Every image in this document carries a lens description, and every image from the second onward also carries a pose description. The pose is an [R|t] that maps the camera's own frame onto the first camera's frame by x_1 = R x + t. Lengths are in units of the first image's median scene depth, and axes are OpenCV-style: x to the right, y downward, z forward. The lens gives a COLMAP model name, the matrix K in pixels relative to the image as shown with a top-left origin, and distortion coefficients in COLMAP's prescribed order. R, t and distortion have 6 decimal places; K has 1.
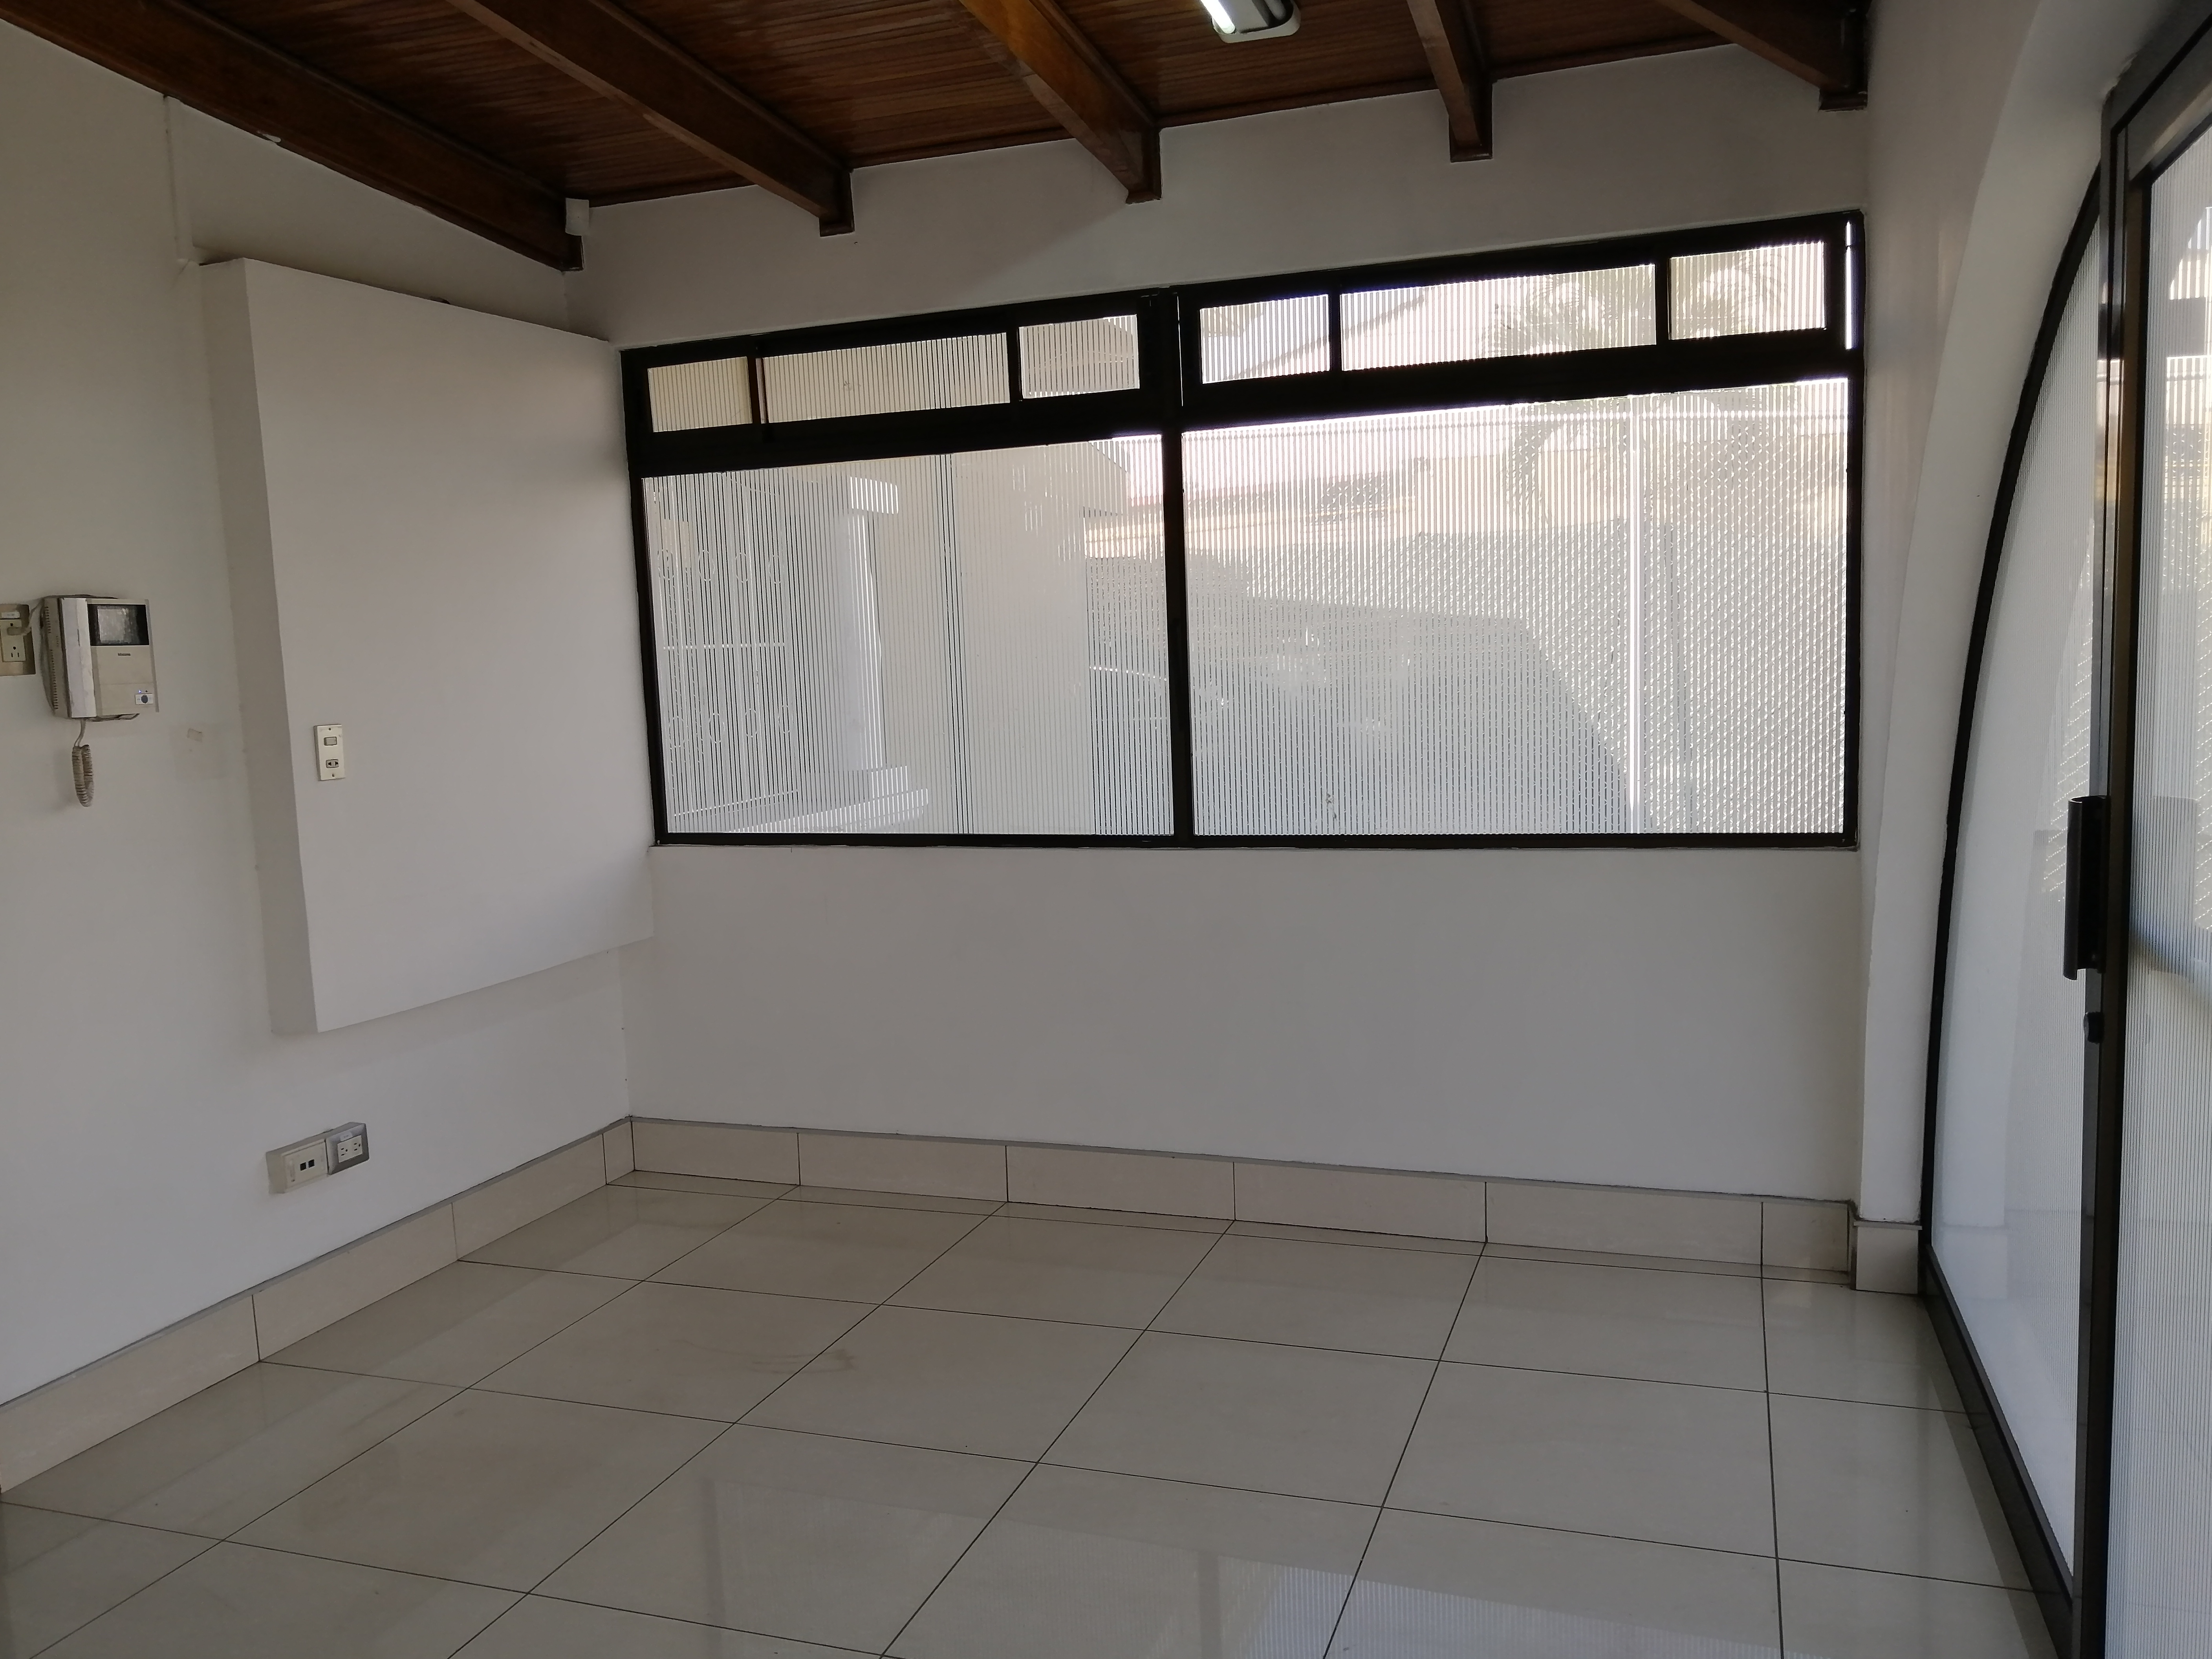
lens RADIAL K [[1772.2, 0, 1101.9], [0, 1772.2, 821.4], [0, 0, 1]] dist [-0.001030, 0.038263]
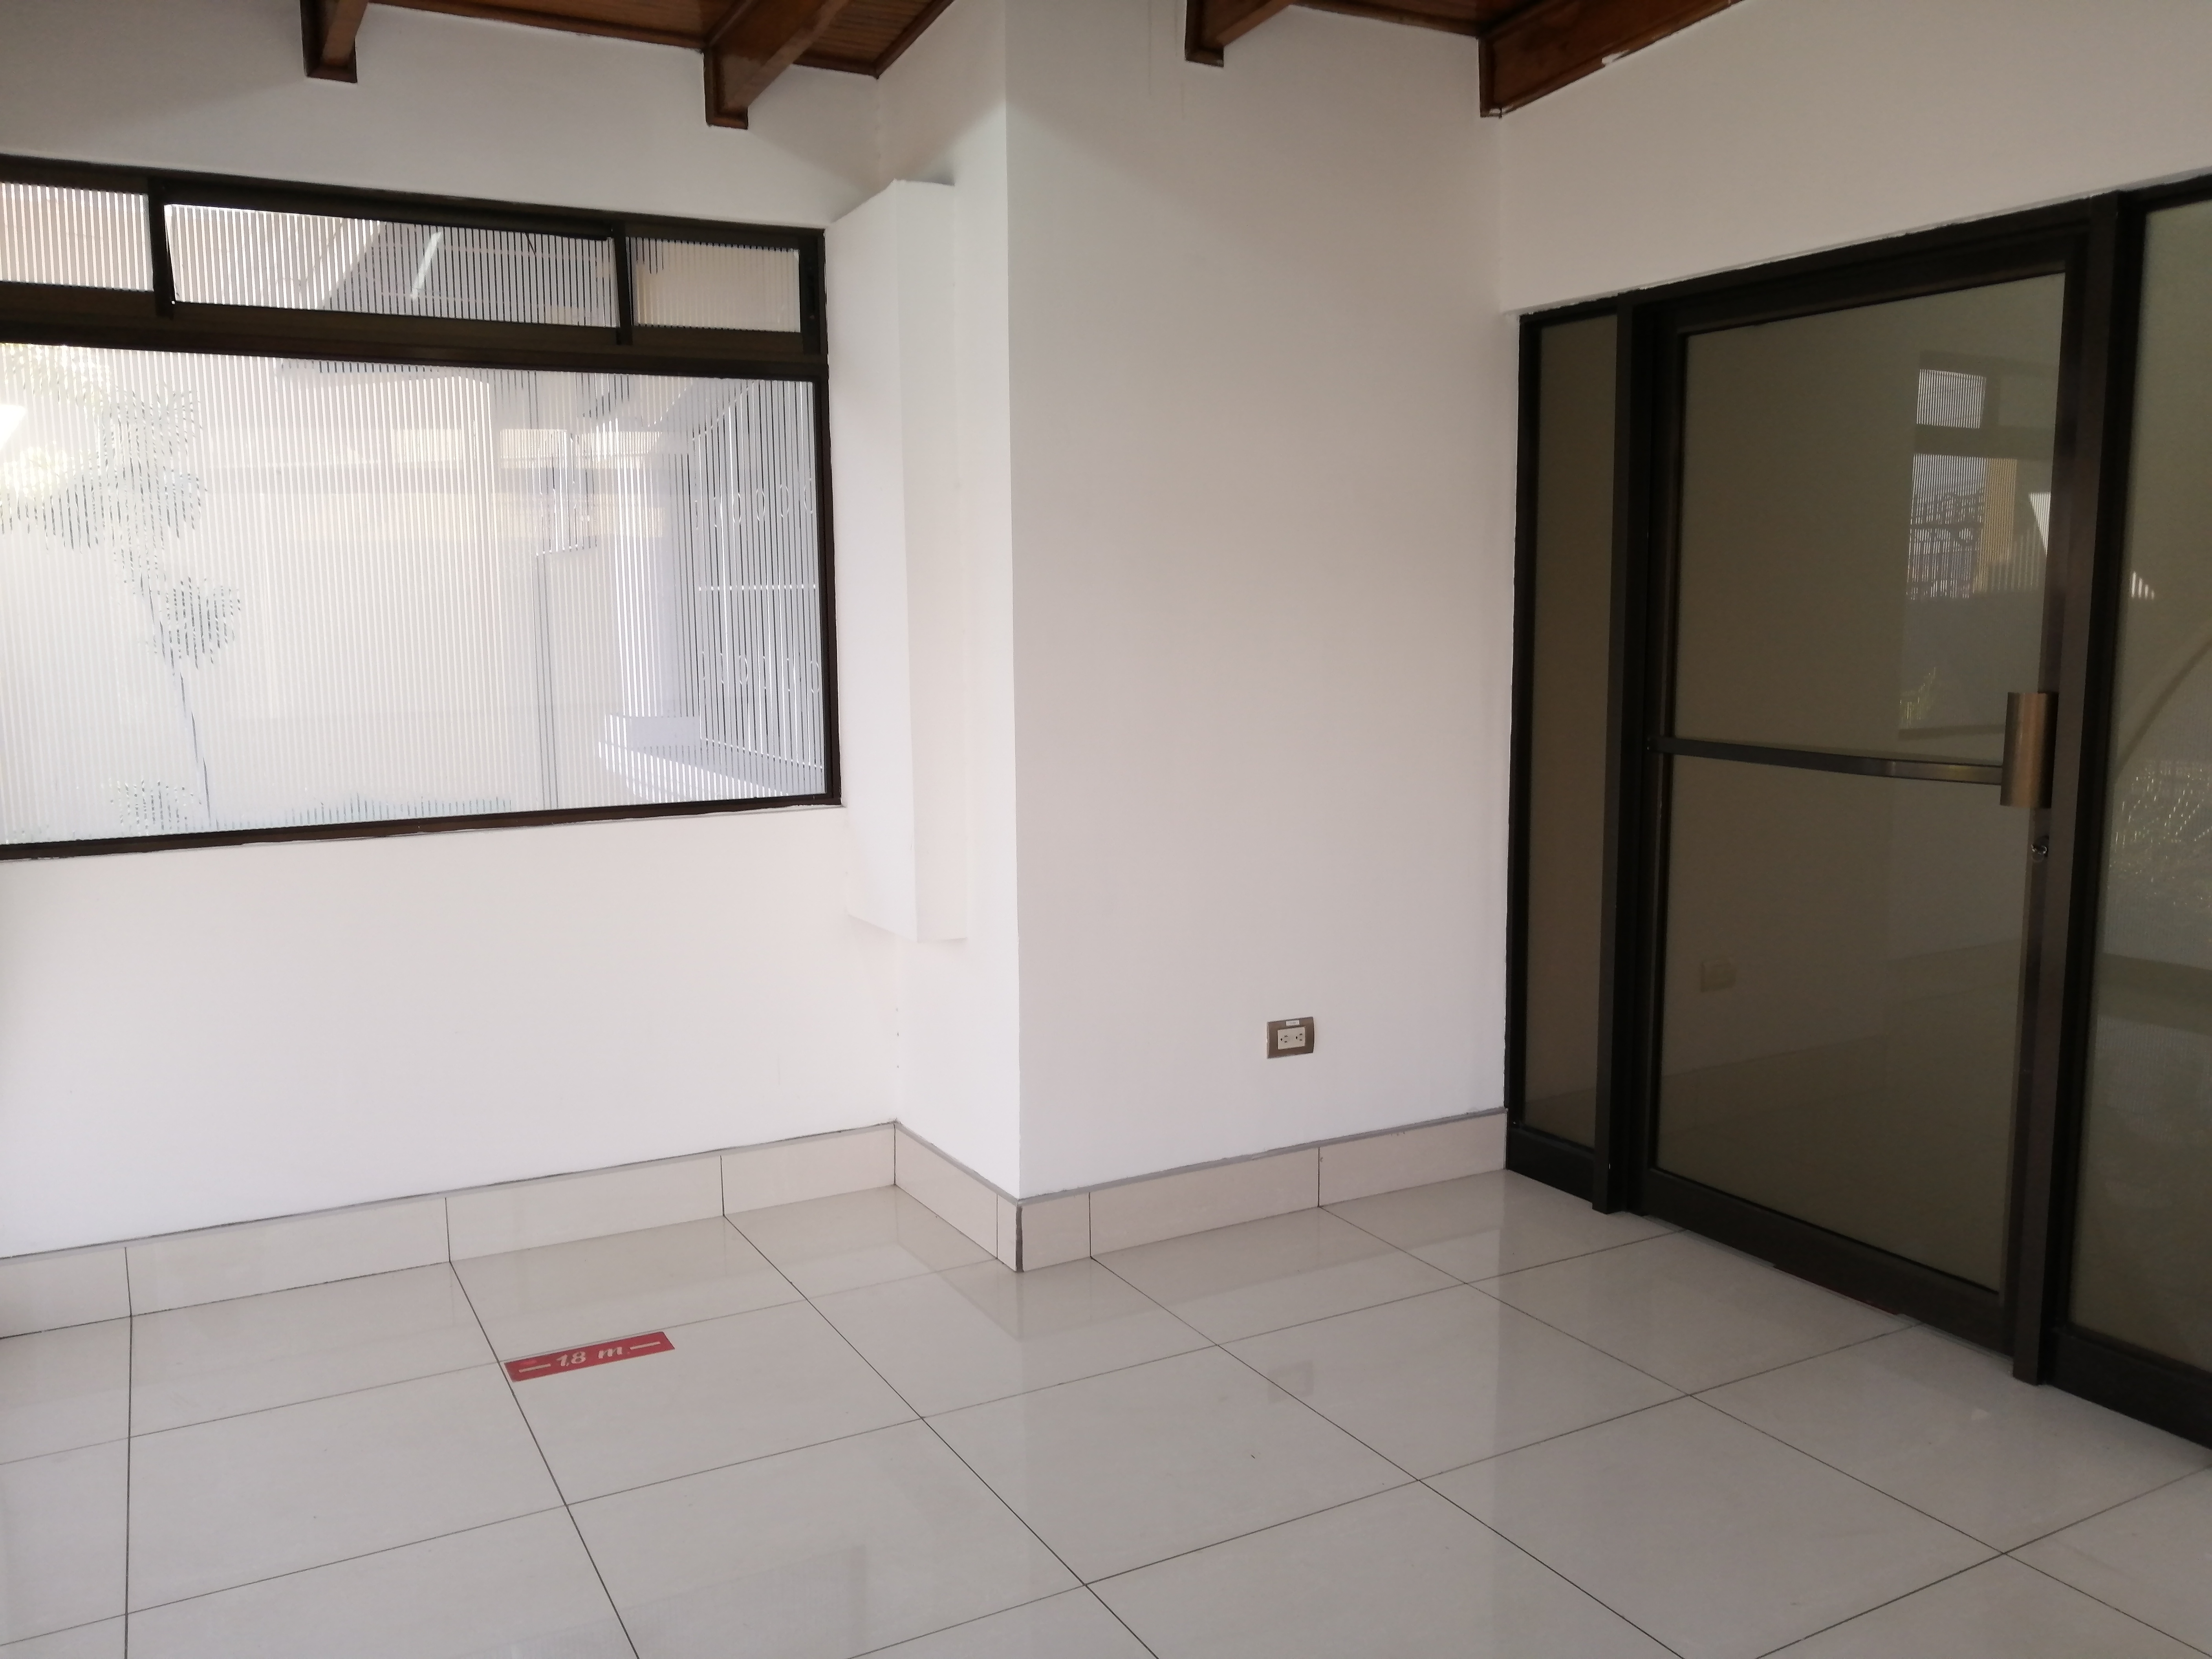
lens RADIAL K [[1772.2, 0, 1101.1], [0, 1772.2, 834.9], [0, 0, 1]] dist [-0.001030, 0.038263]
pose [[0.681469, -0.066903, 0.728782, -0.350573], [0.054569, 0.997686, 0.040562, -0.002873], [-0.729809, 0.012127, 0.683543, 0.142586]]
